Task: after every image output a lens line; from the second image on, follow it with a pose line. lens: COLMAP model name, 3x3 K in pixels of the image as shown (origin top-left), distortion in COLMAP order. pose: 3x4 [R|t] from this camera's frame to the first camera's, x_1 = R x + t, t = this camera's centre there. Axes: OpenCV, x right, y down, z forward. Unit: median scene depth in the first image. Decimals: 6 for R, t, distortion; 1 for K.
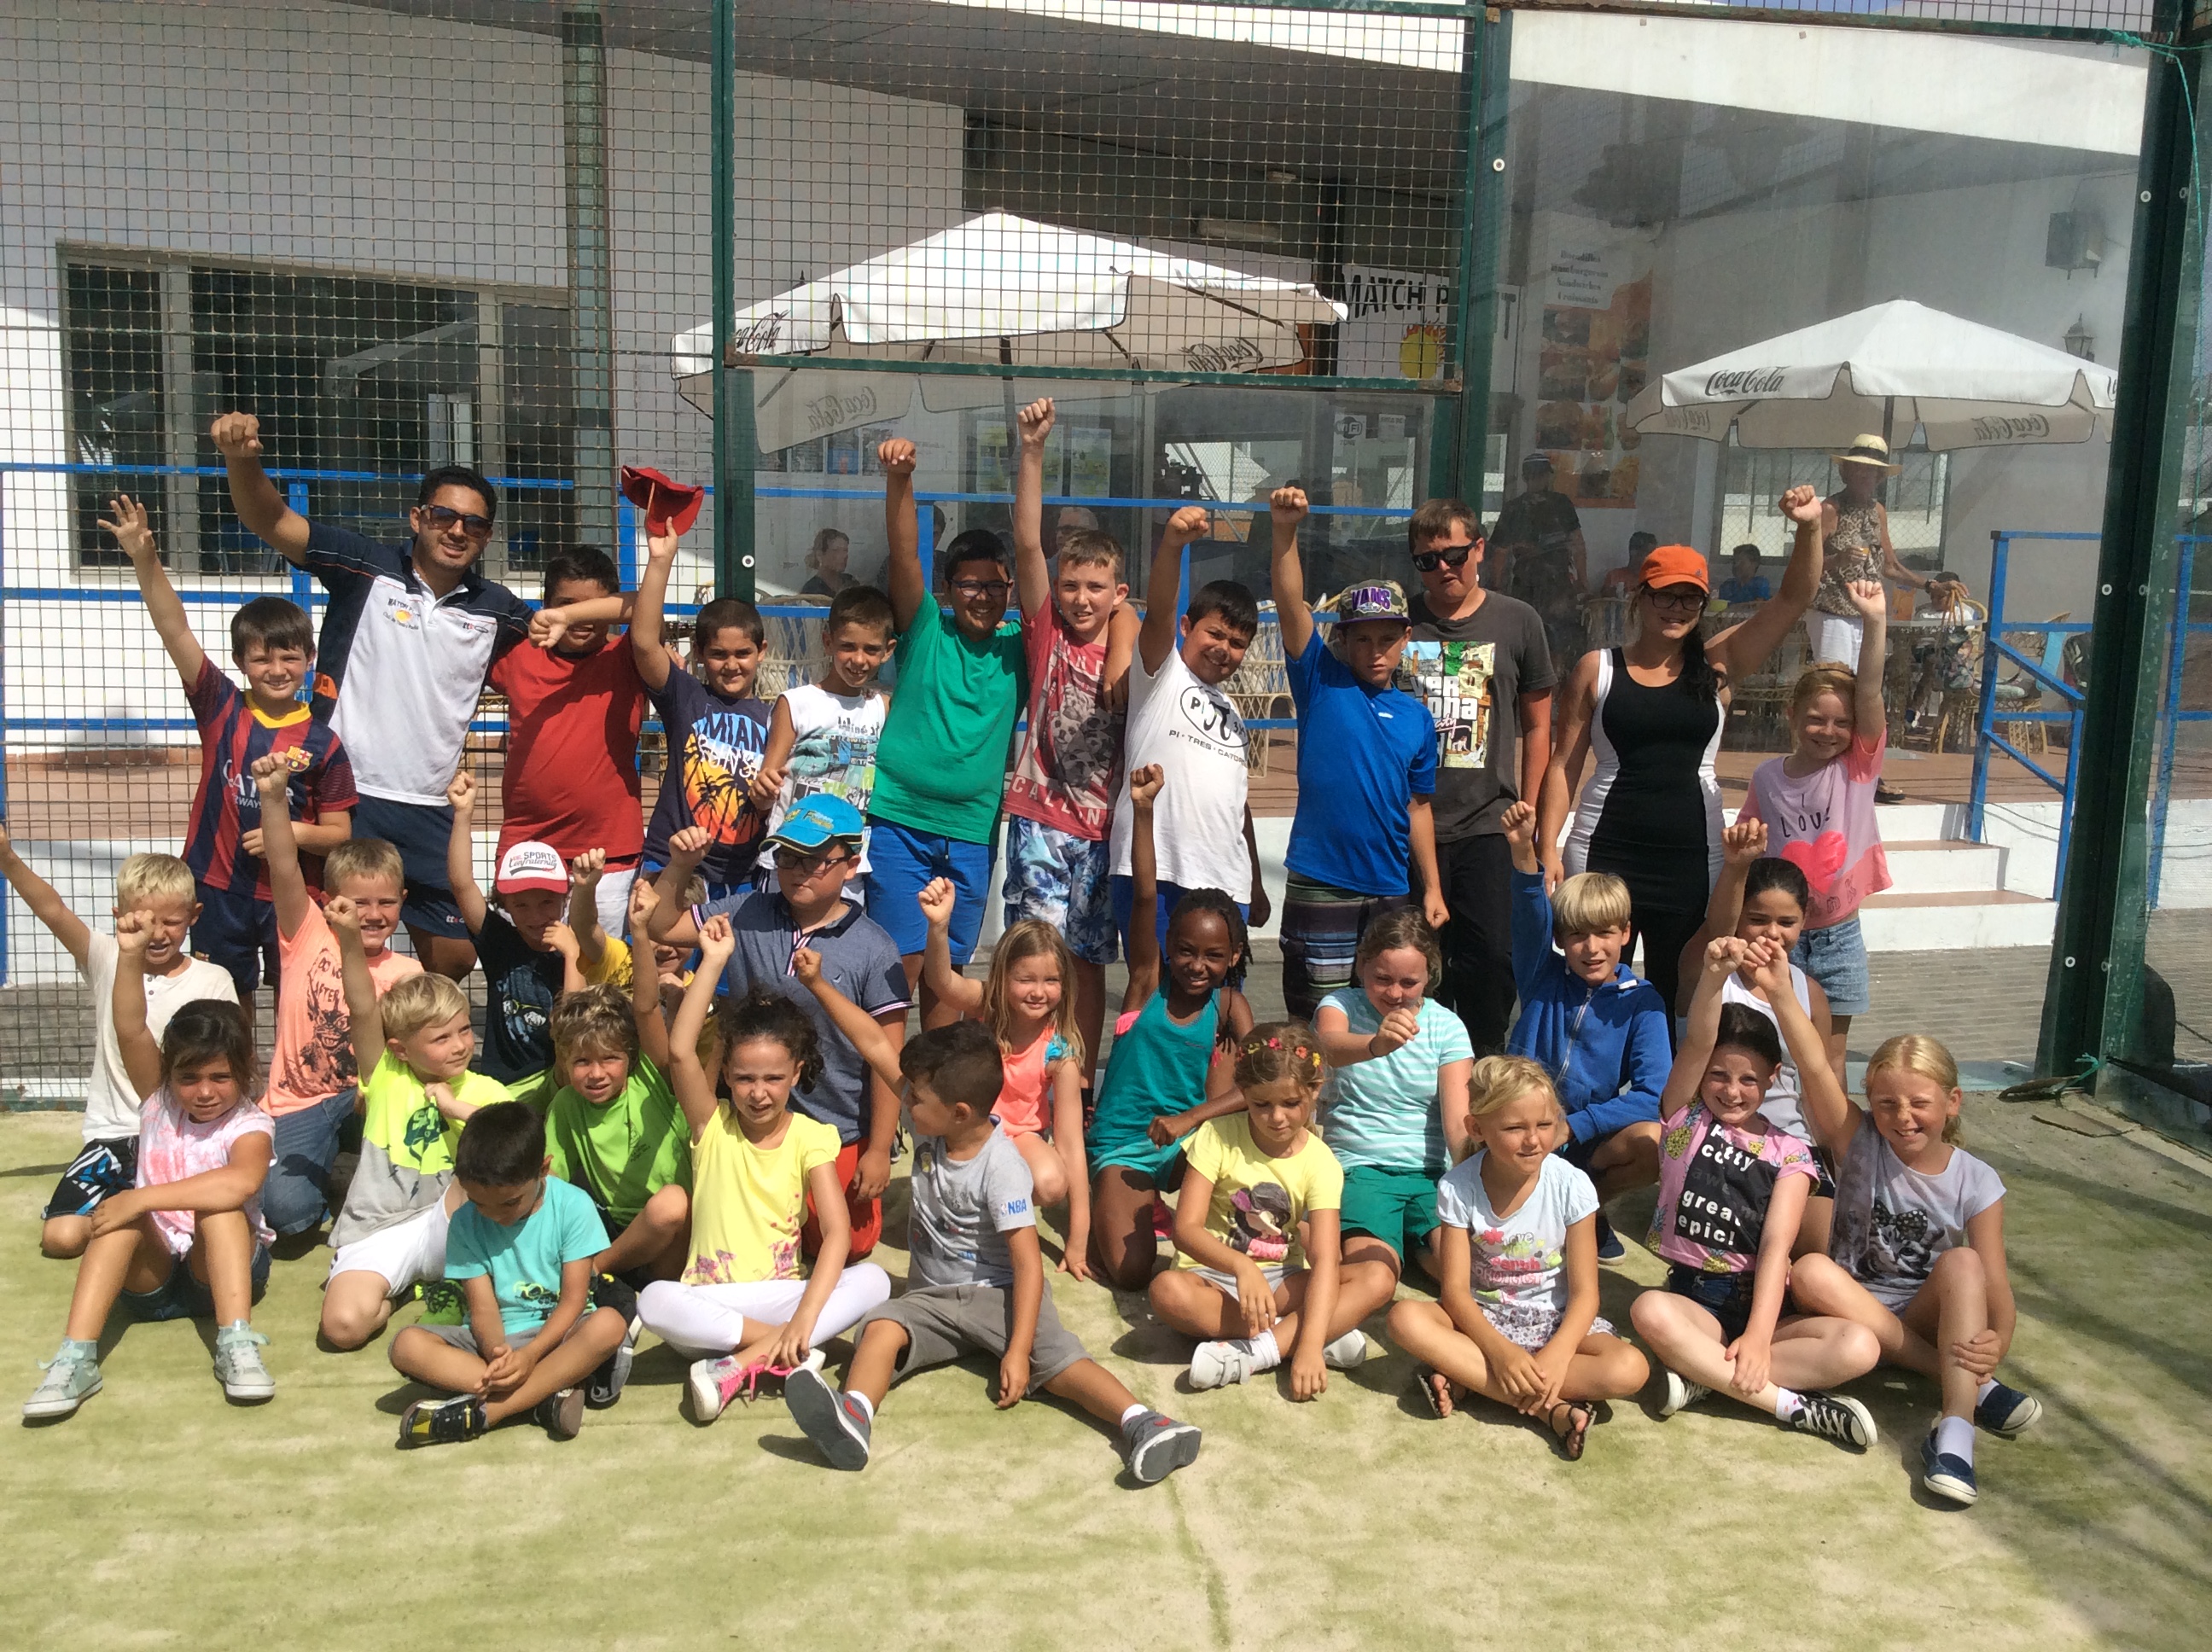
lens RADIAL K [[1972.8, 0, 1107.4], [0, 1972.8, 840.0], [0, 0, 1]] dist [0.133622, -0.274442]
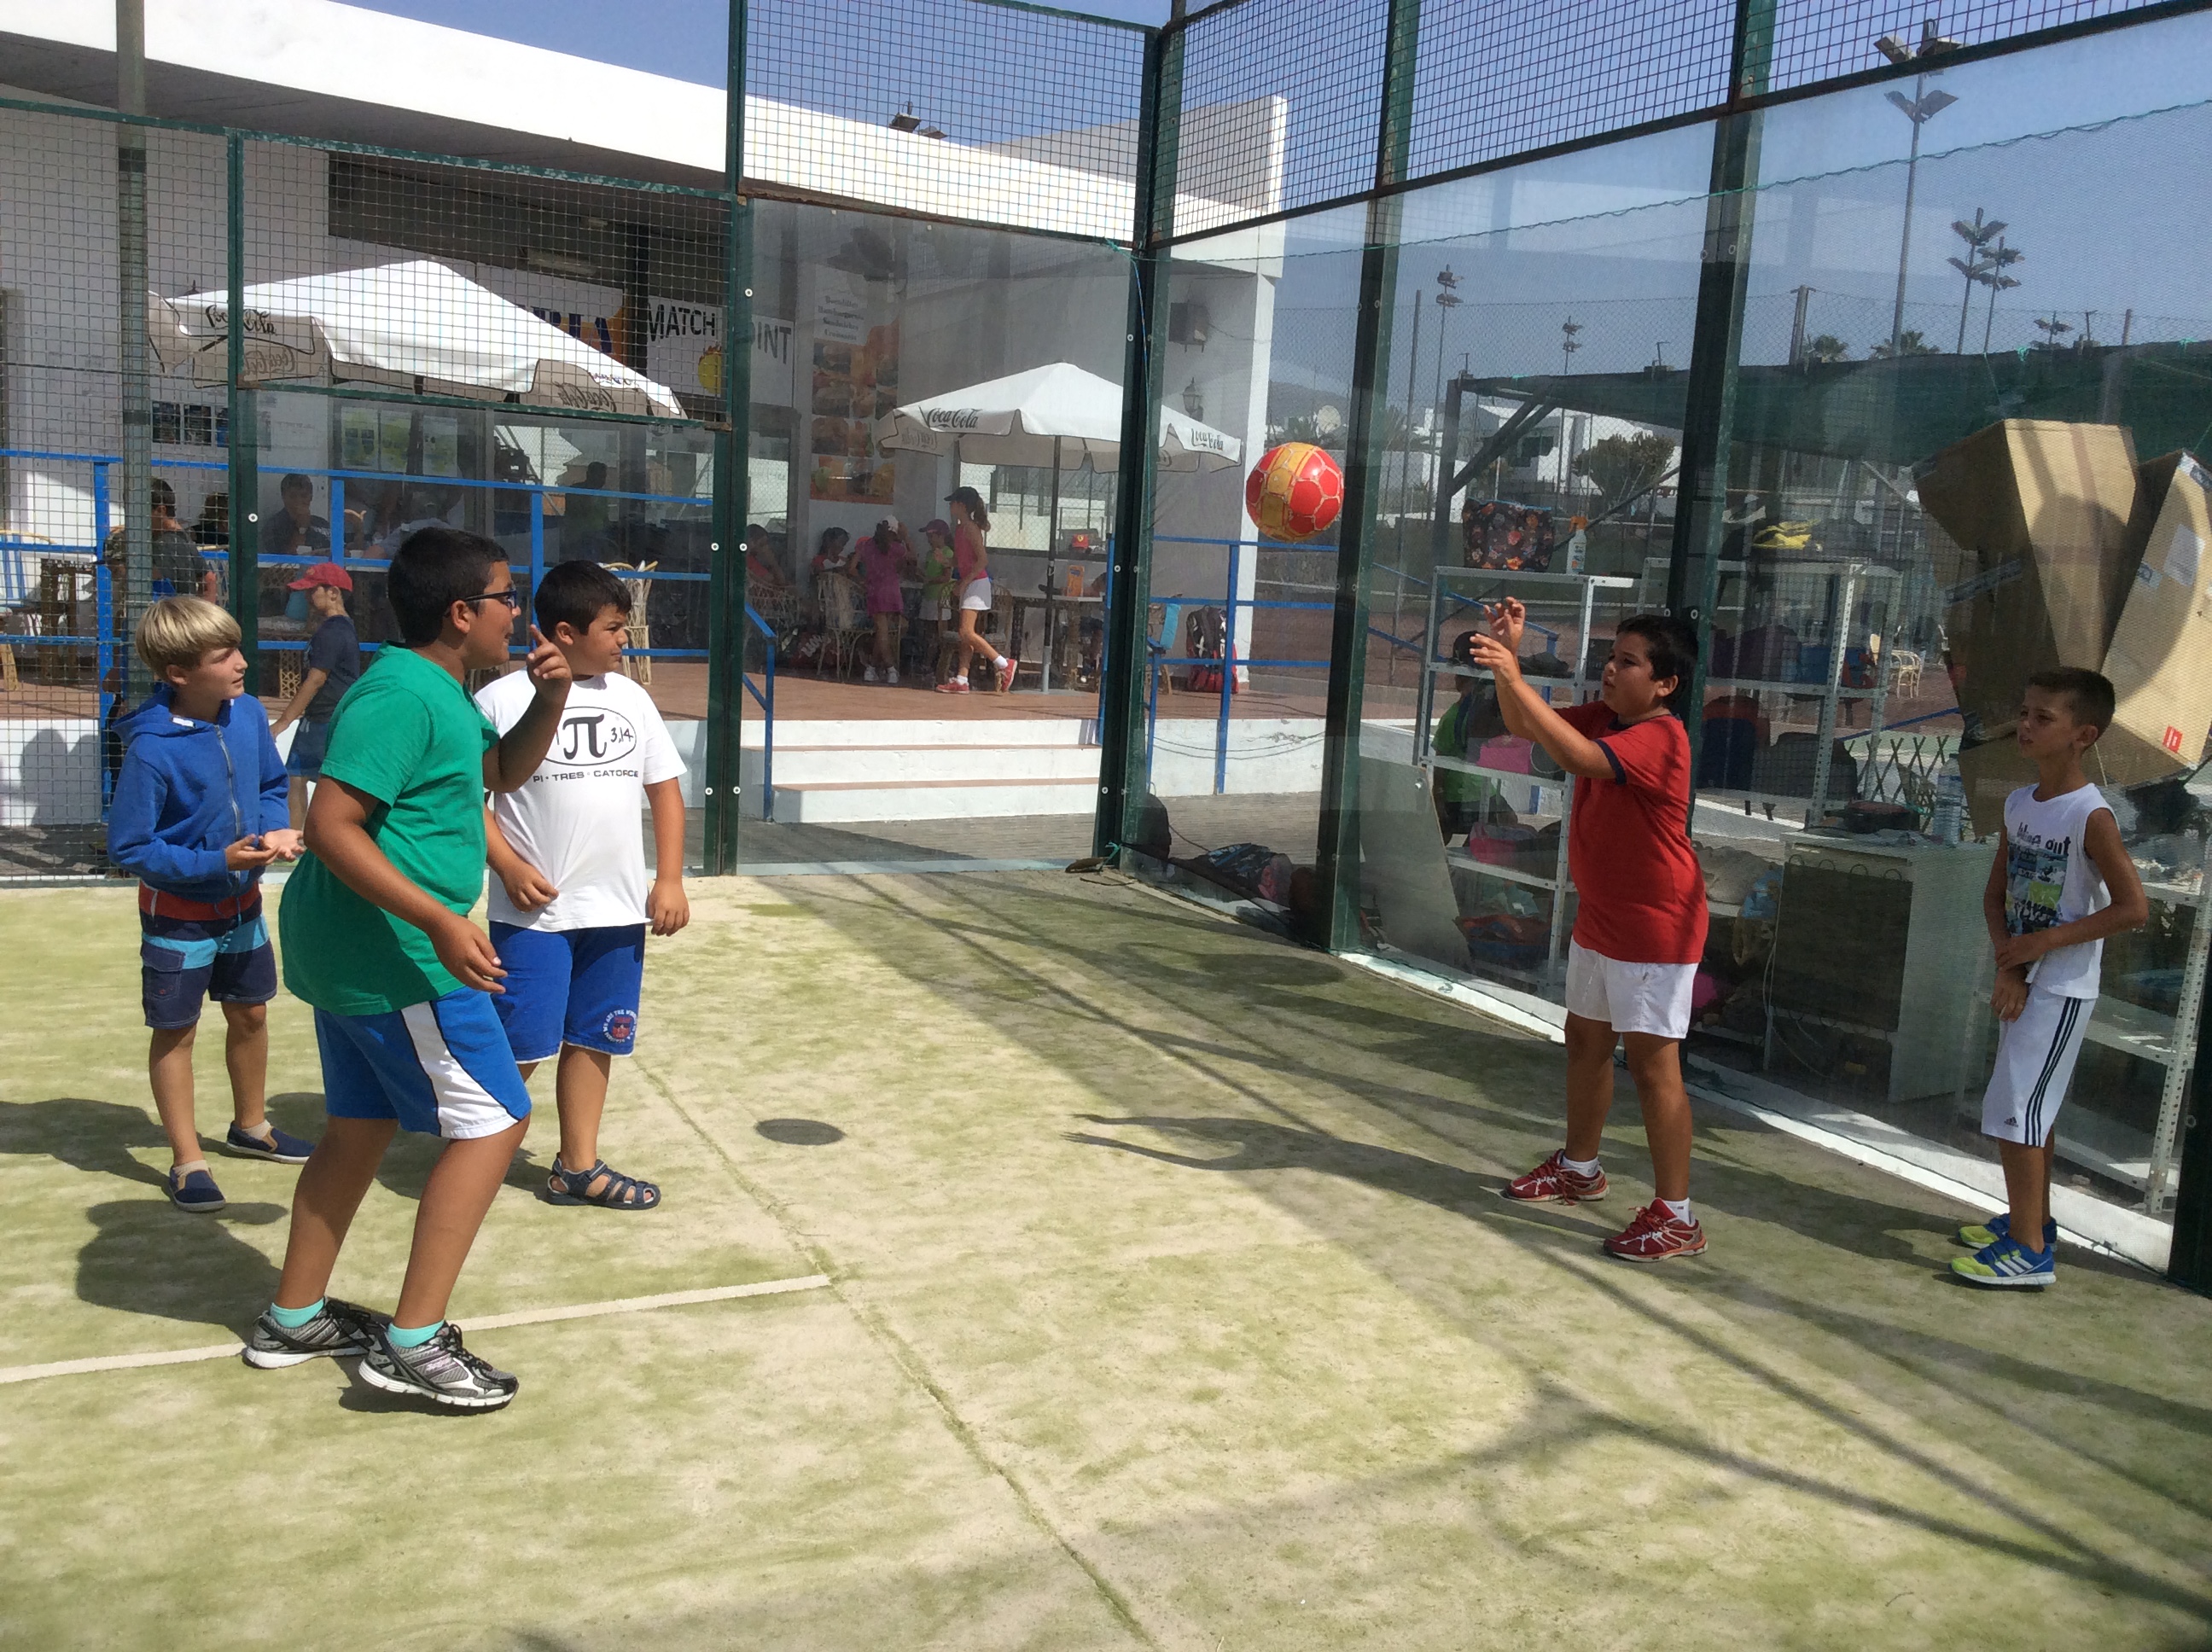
lens RADIAL K [[1972.8, 0, 1107.4], [0, 1972.8, 840.0], [0, 0, 1]] dist [0.133622, -0.274442]
pose [[0.942516, -0.019111, 0.333615, -0.042228], [0.016499, 0.999807, 0.010661, 0.049791], [-0.333754, -0.004544, 0.942649, -0.331325]]
